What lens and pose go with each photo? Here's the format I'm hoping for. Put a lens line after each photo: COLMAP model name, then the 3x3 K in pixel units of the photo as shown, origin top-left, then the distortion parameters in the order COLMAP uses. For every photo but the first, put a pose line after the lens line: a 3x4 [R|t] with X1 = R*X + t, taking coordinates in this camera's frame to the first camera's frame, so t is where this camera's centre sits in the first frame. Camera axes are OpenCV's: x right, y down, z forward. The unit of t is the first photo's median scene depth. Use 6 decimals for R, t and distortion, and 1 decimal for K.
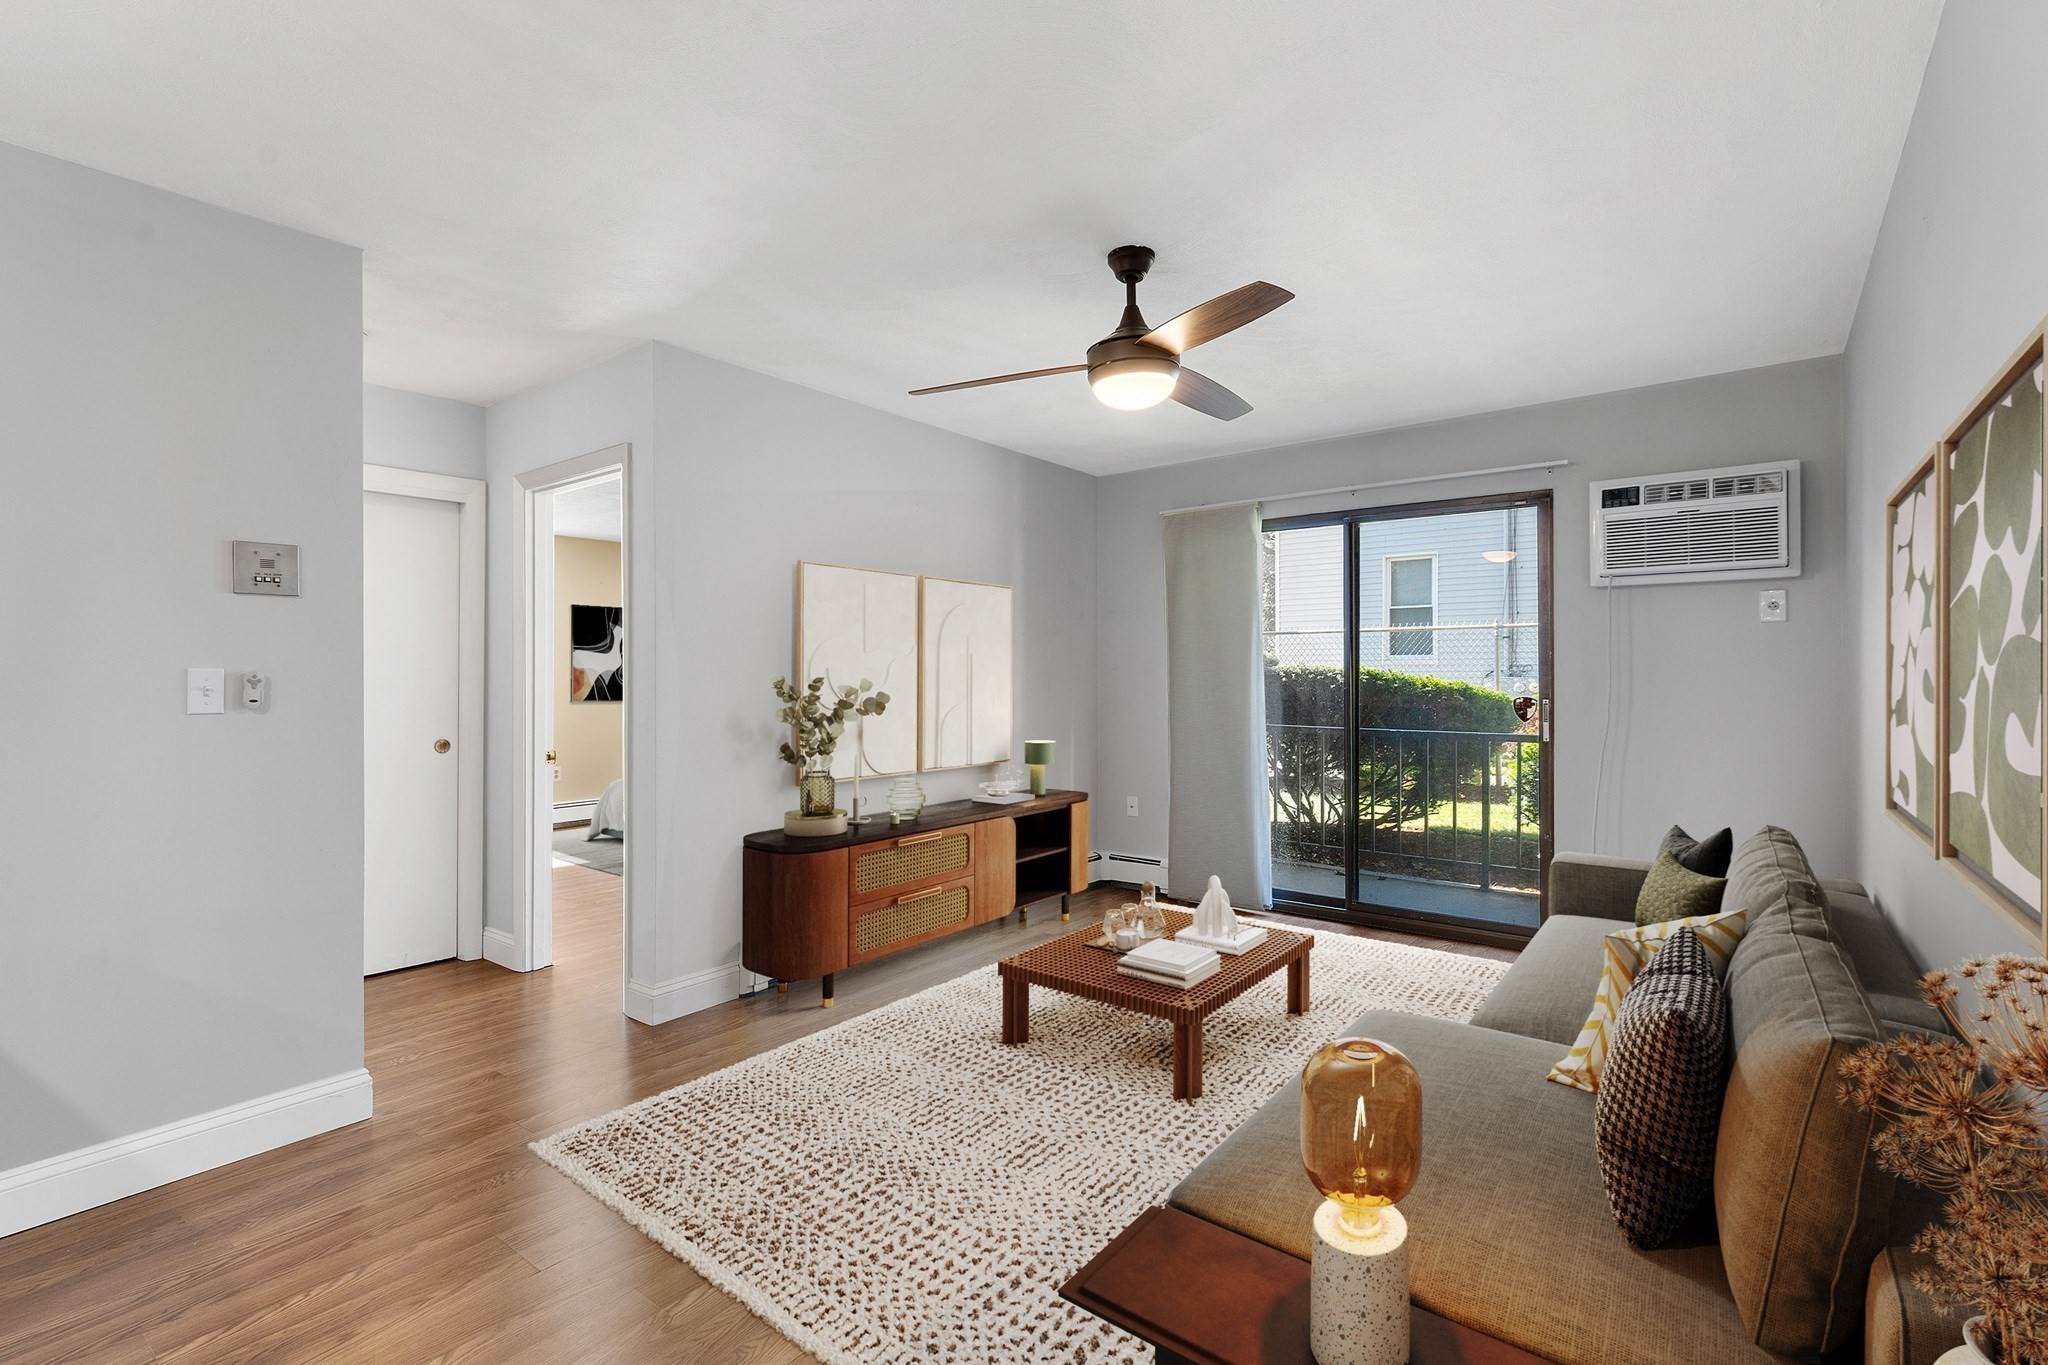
lens RADIAL K [[932.9, 0, 1024.0], [0, 932.9, 682.5], [0, 0, 1]] dist [0.000545, 0.000083]
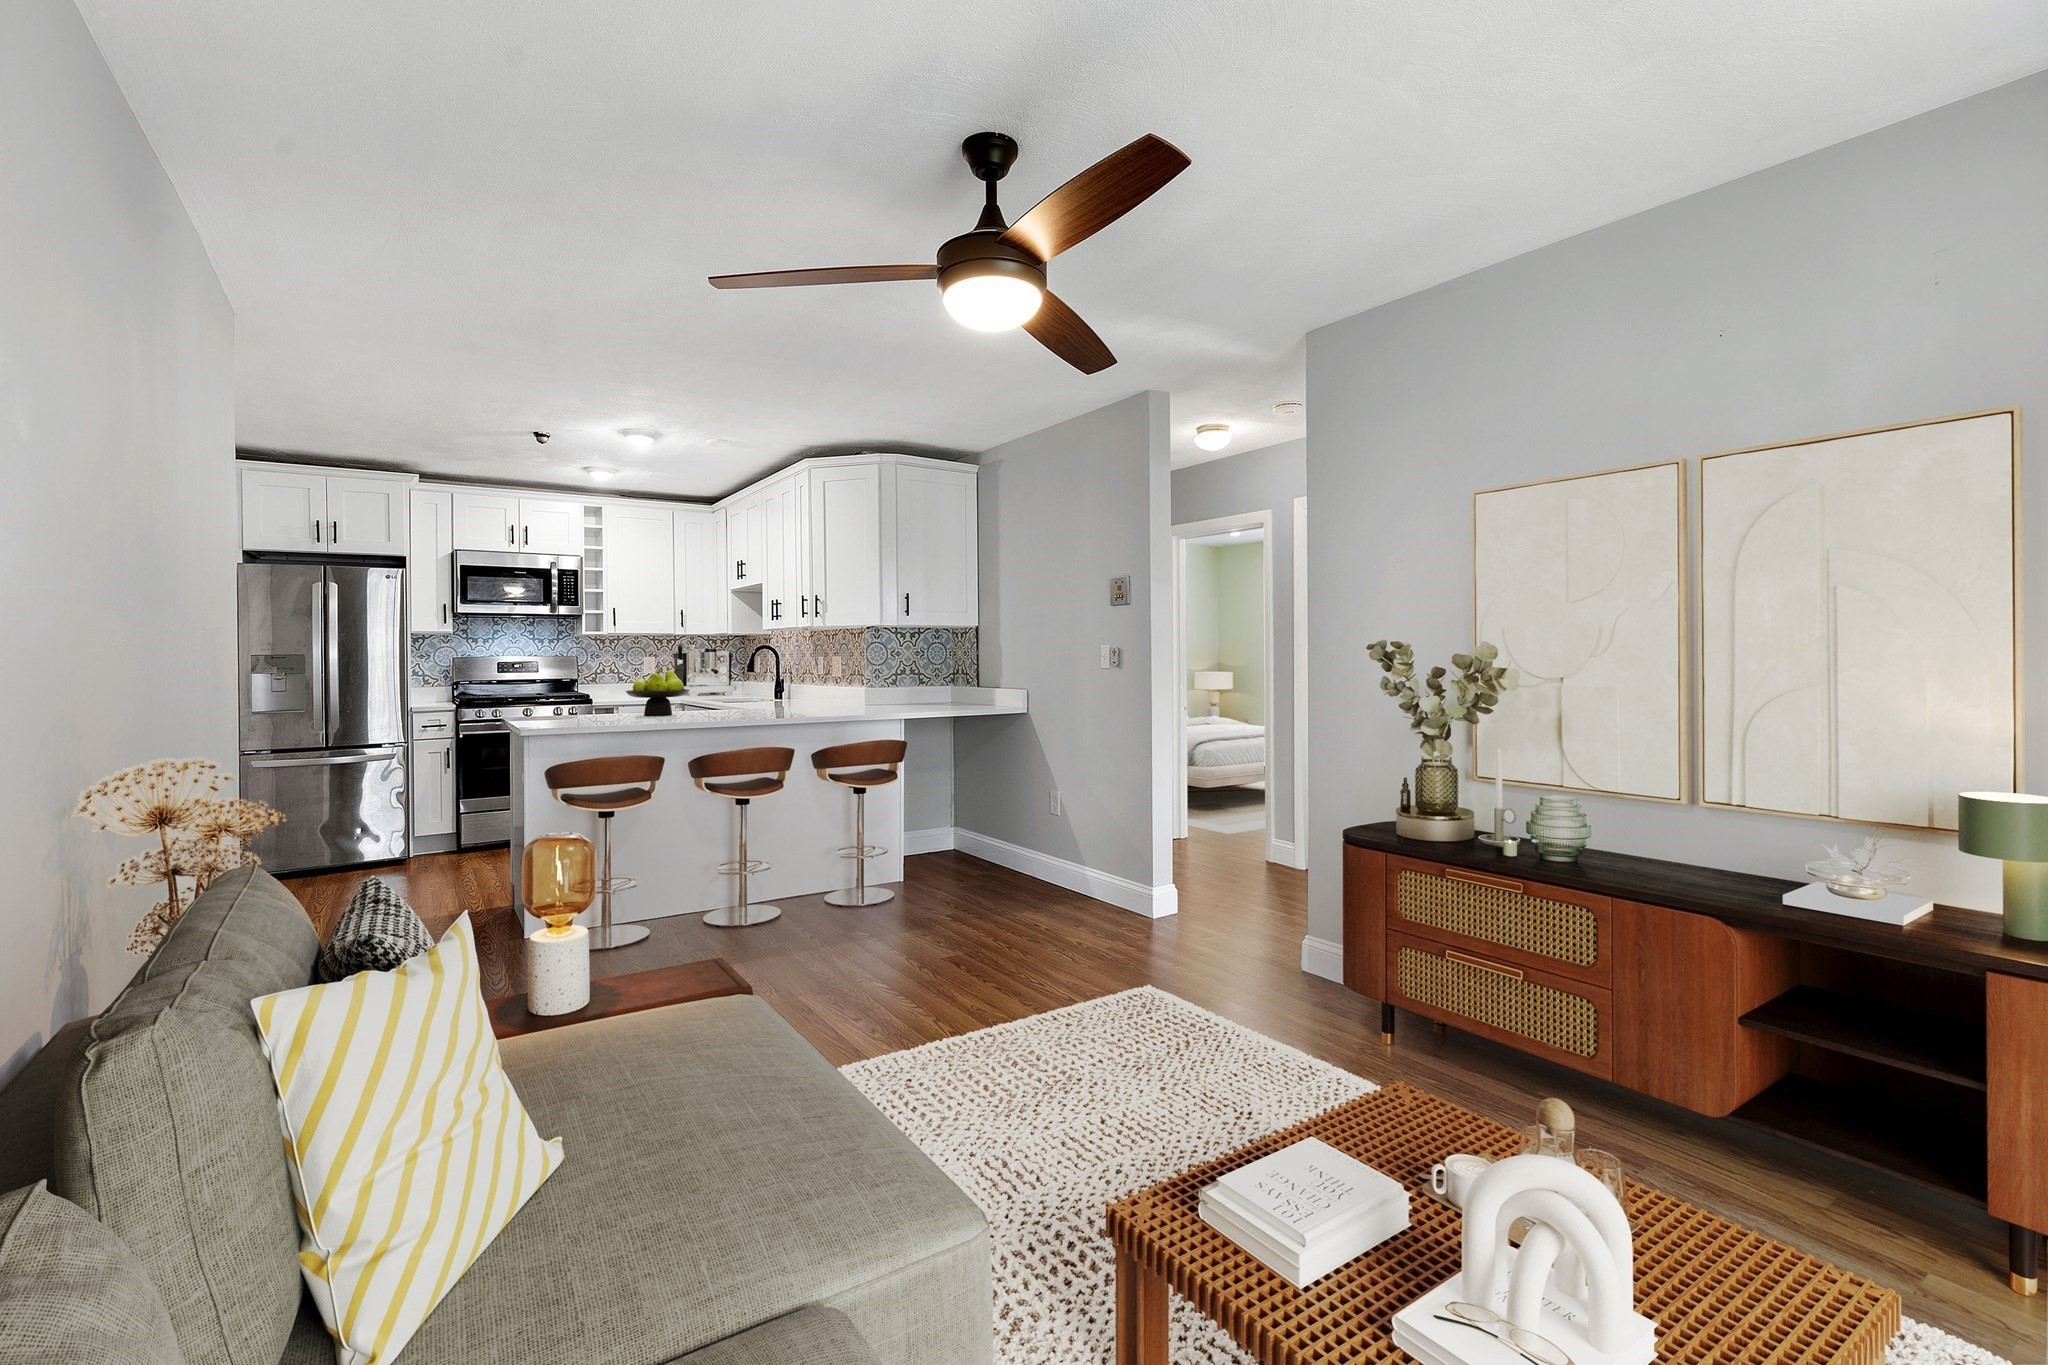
lens RADIAL K [[931.2, 0, 1057.8], [0, 931.2, 646.9], [0, 0, 1]] dist [-0.000073, 0.000089]
pose [[-0.306661, -0.015254, -0.951696, 0.600222], [-0.002665, 0.999881, -0.015168, 0.010312], [0.951815, -0.002115, -0.306666, 0.881328]]
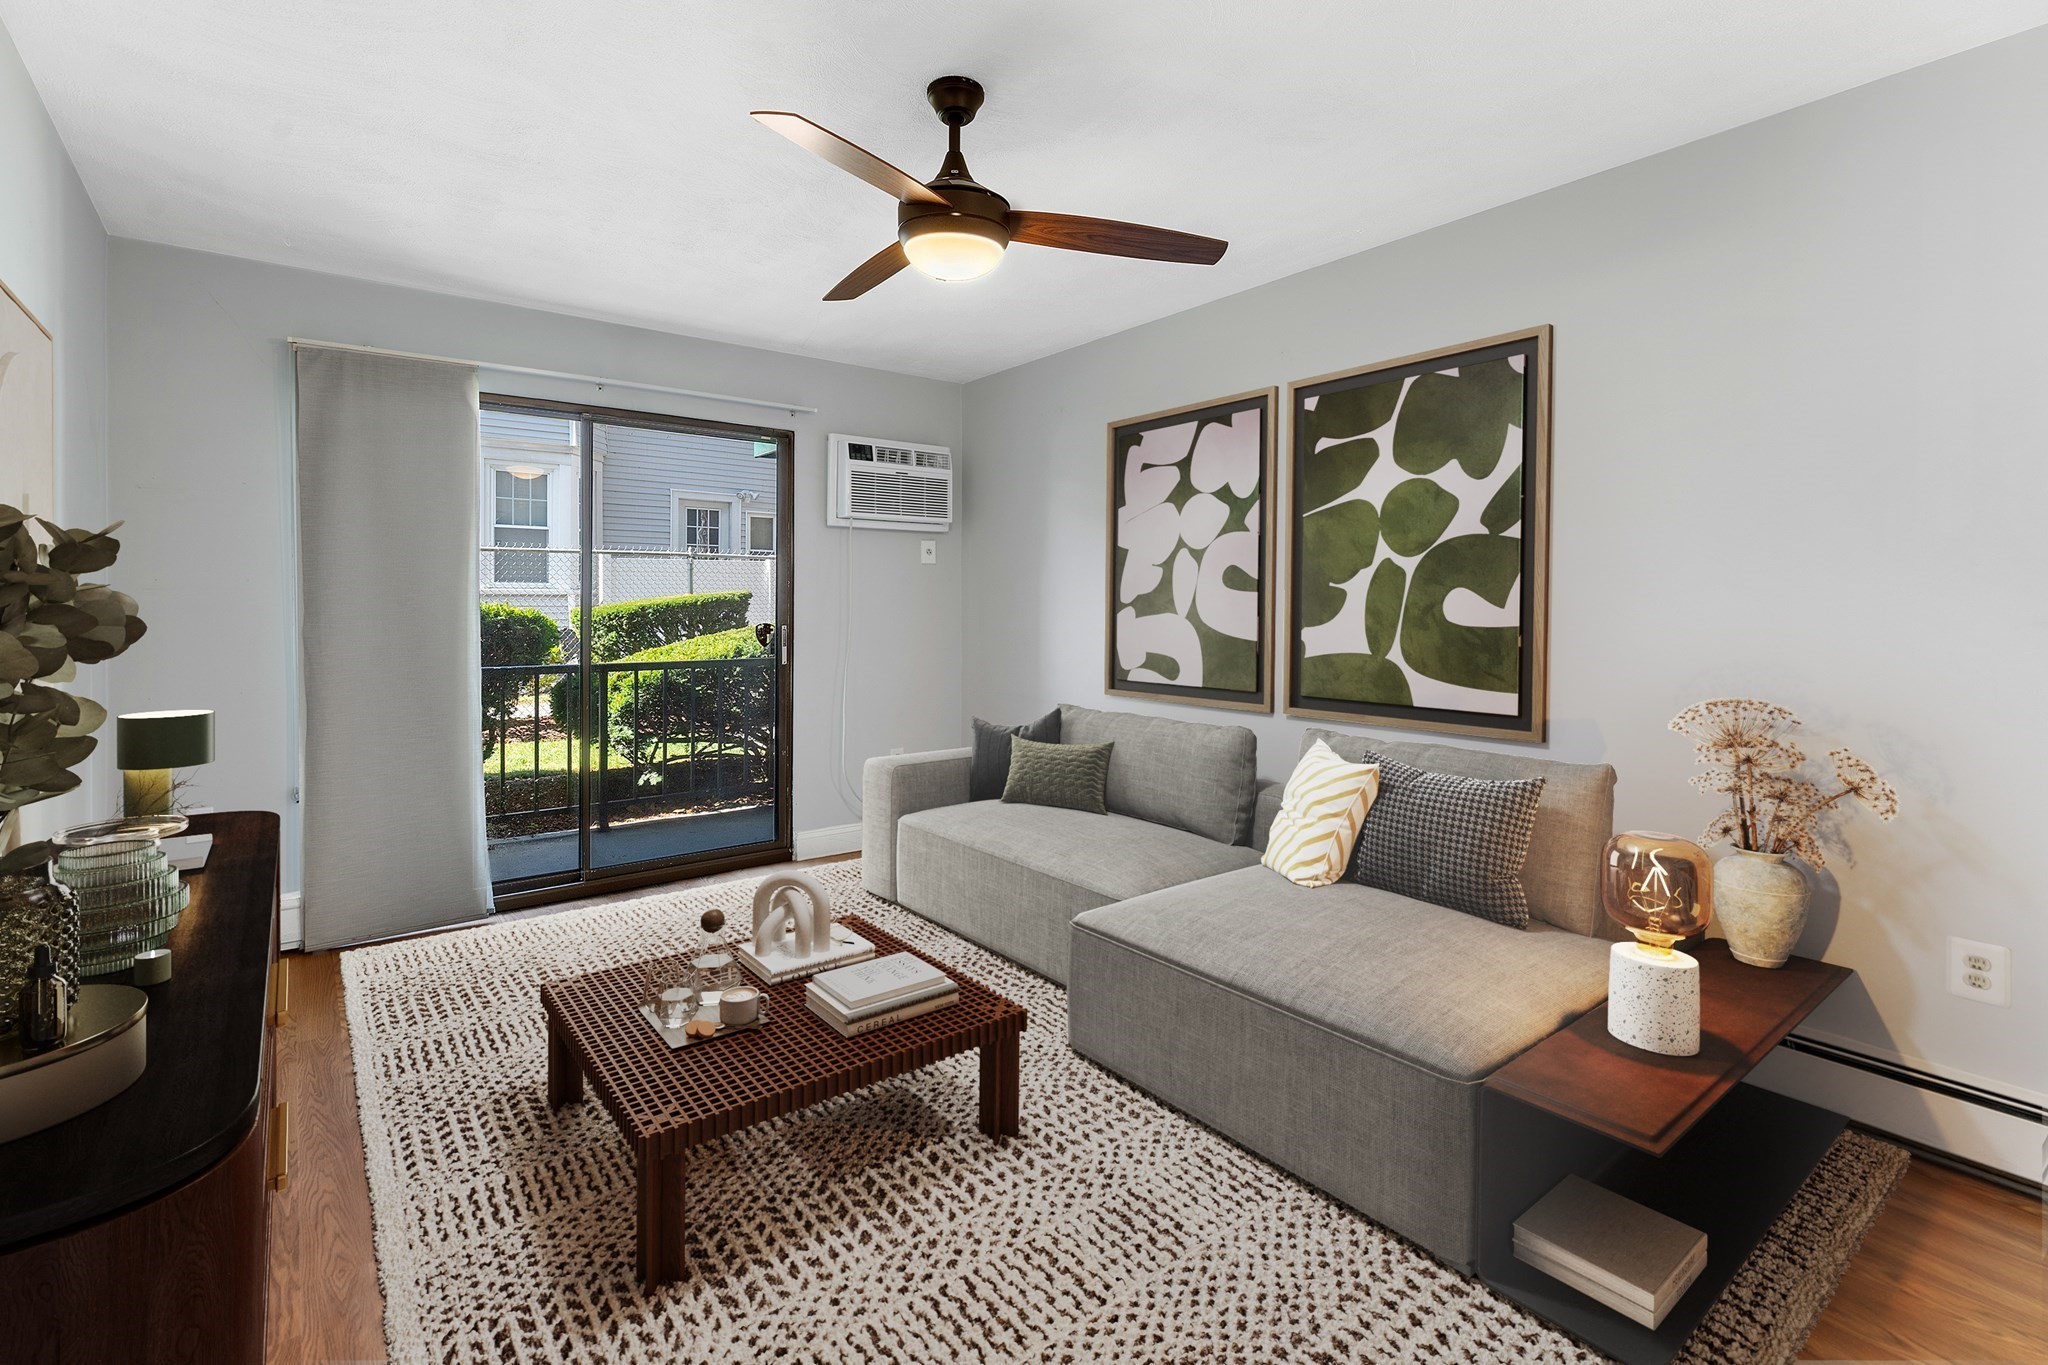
lens RADIAL K [[931.2, 0, 1057.8], [0, 931.2, 646.9], [0, 0, 1]] dist [-0.000073, 0.000089]
pose [[0.235023, -0.046264, 0.970888, -0.457545], [0.006698, 0.998920, 0.045979, -0.004552], [-0.971967, -0.004303, 0.235079, 0.478078]]
